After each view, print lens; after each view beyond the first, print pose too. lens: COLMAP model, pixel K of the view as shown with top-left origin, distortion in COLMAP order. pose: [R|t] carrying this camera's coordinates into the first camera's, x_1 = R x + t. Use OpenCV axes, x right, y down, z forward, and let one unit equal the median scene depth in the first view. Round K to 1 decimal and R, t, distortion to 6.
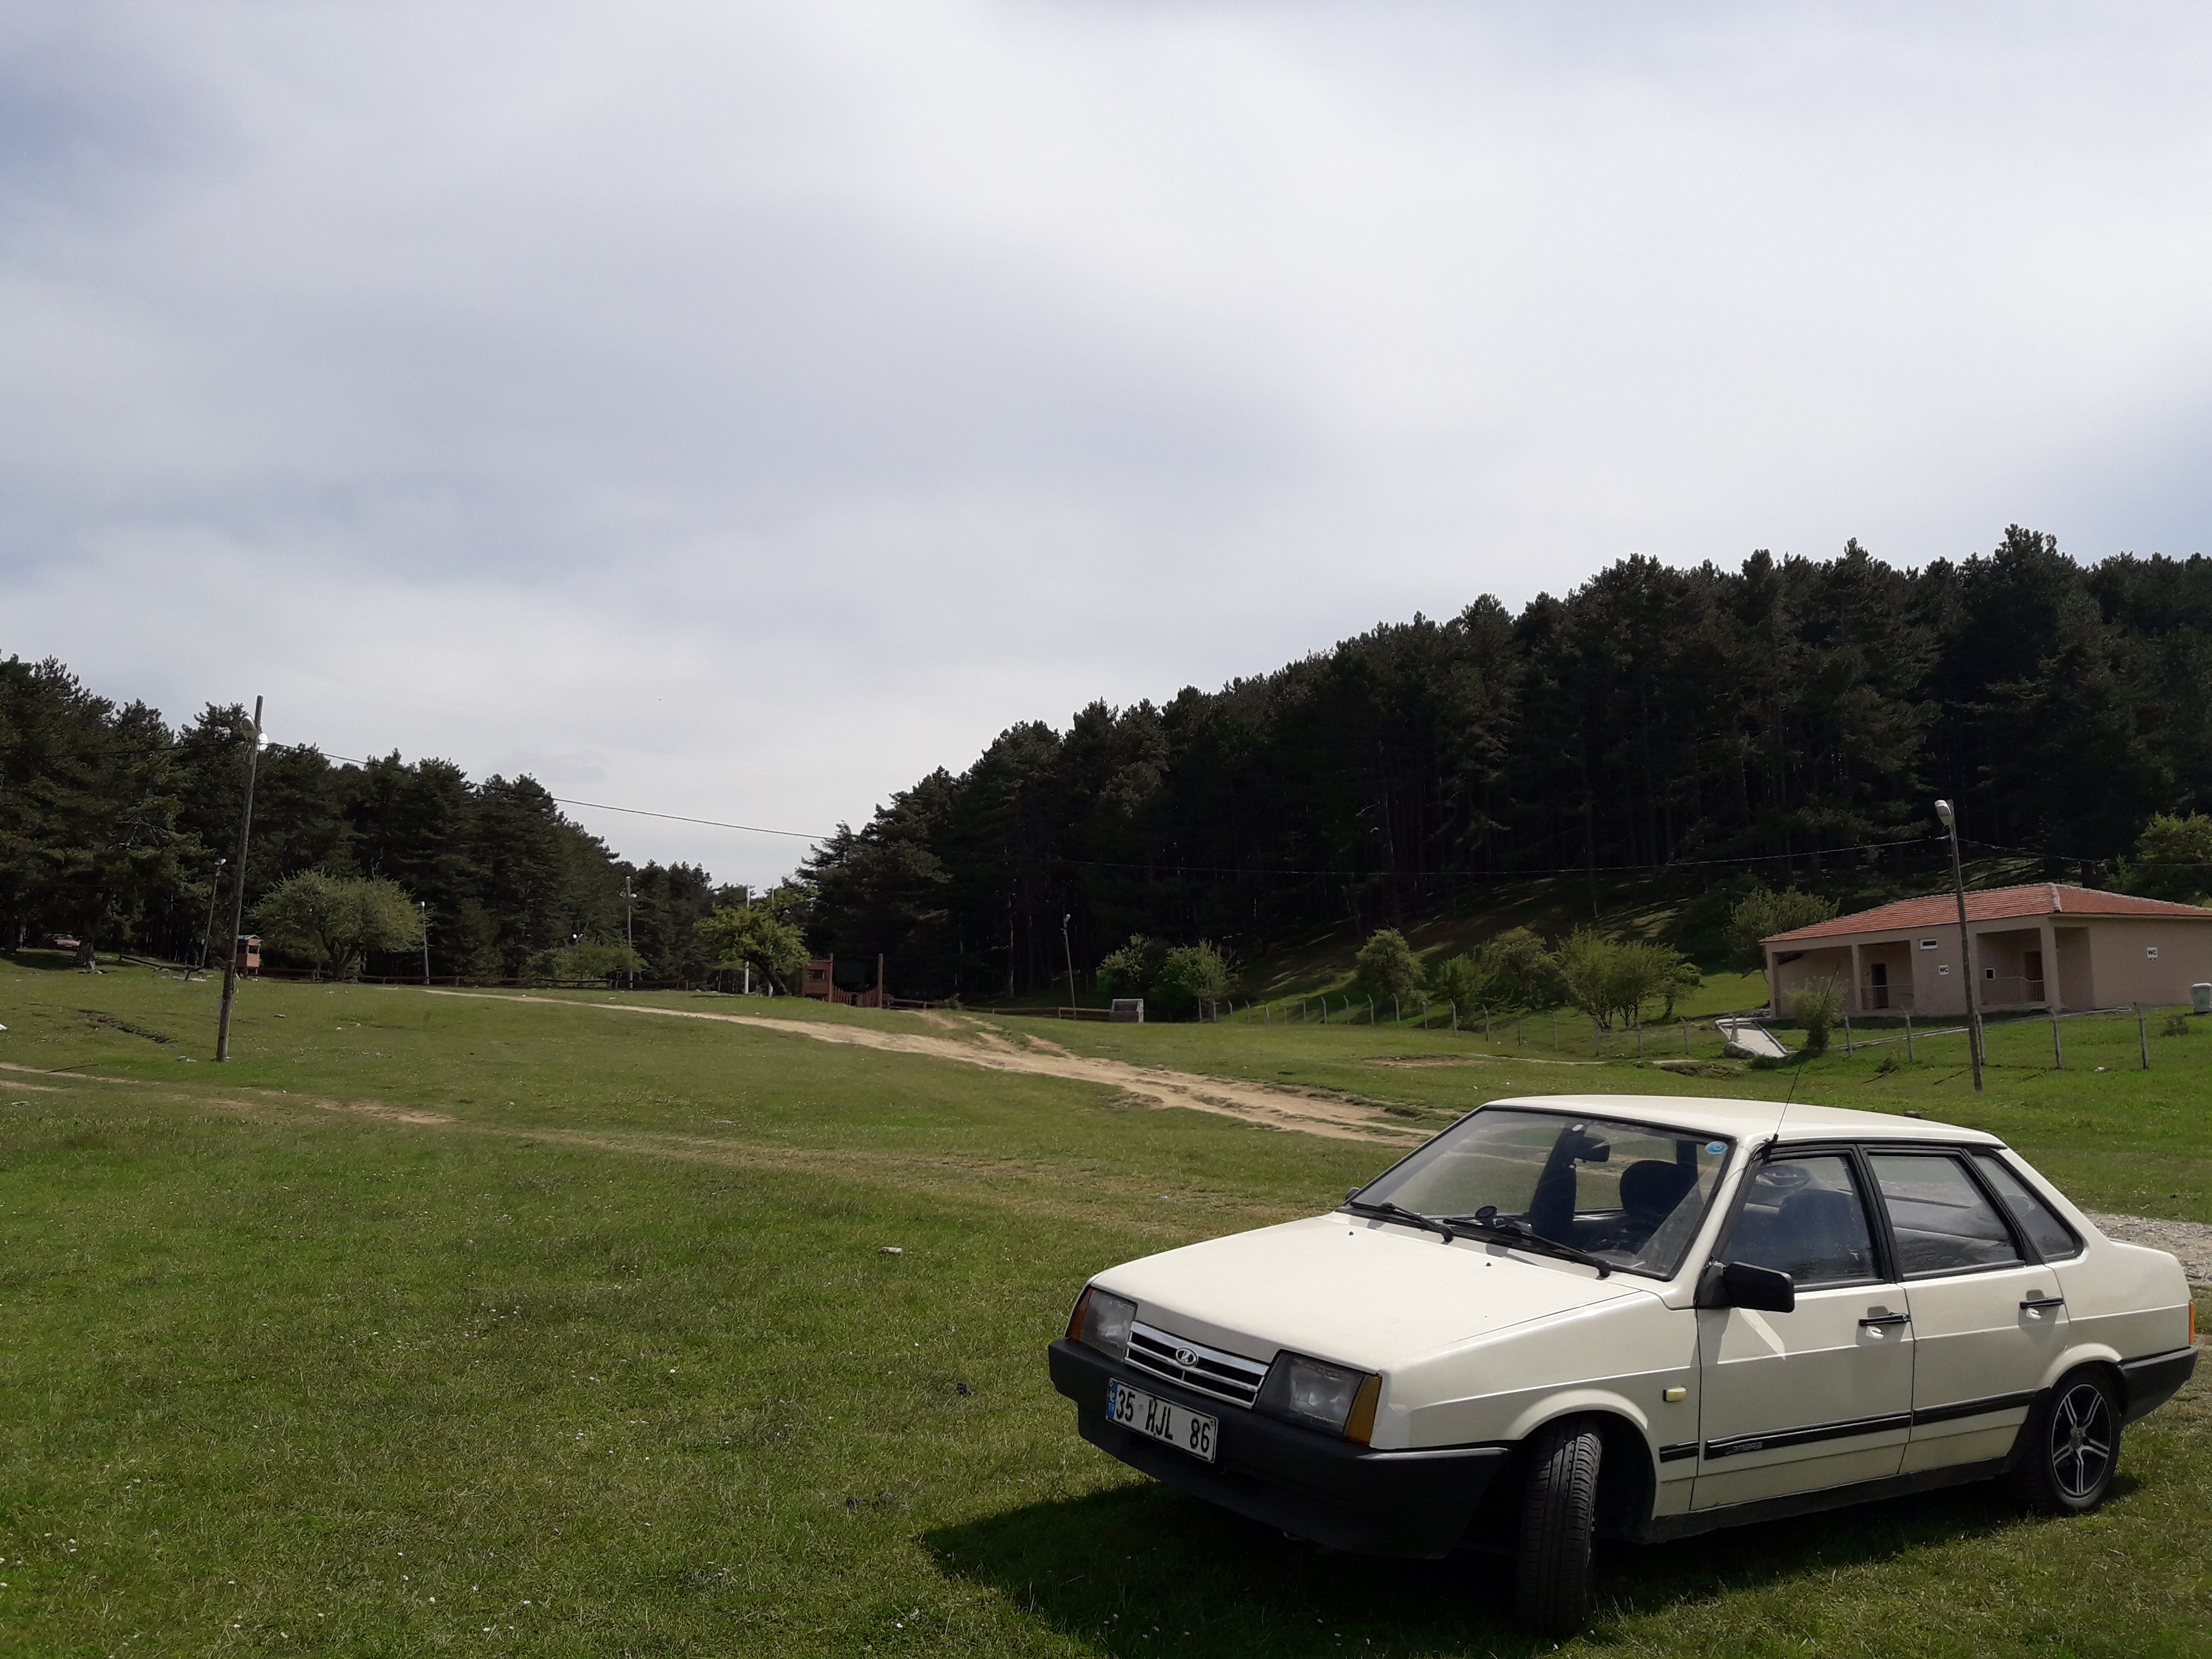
lens RADIAL K [[2046.5, 0, 1138.1], [0, 2046.5, 829.1], [0, 0, 1]] dist [0.206023, -0.415568]
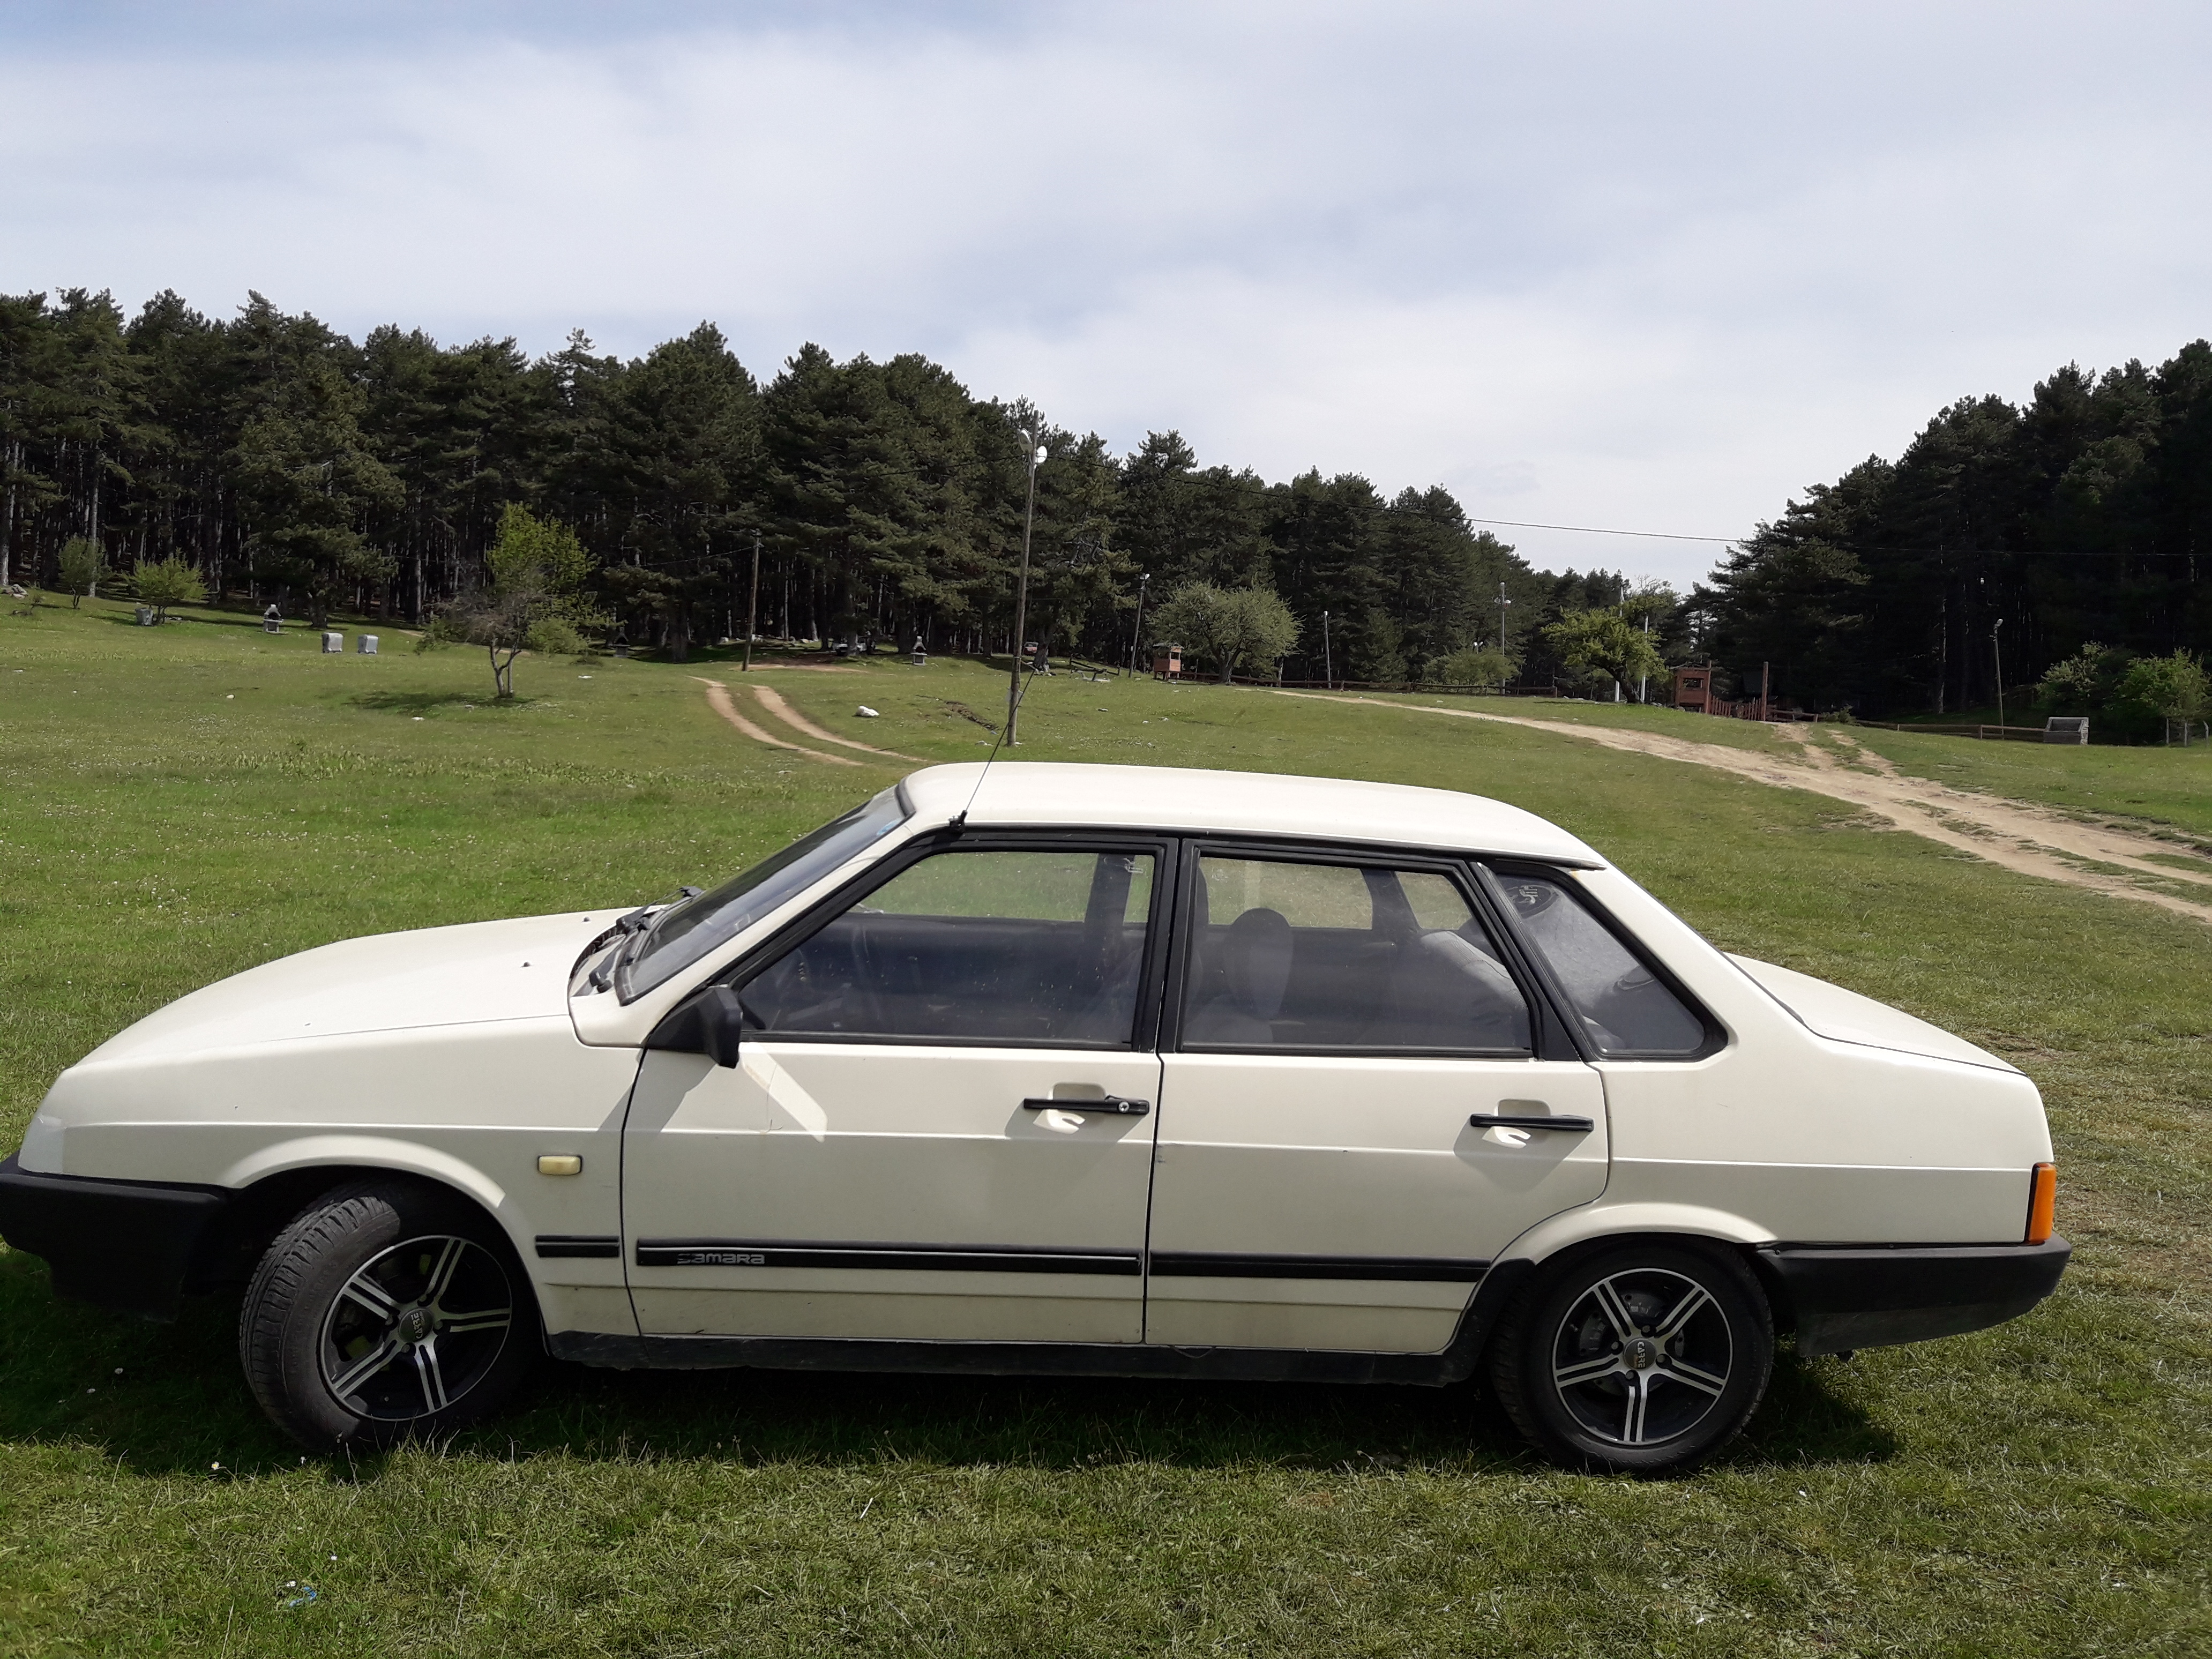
lens RADIAL K [[1994.2, 0, 1106.6], [0, 1994.2, 839.0], [0, 0, 1]] dist [0.004706, -0.003095]
pose [[0.843109, 0.053510, -0.535074, 0.122767], [0.022796, 0.990586, 0.134983, 0.013280], [0.537260, -0.126003, 0.833951, 0.093078]]
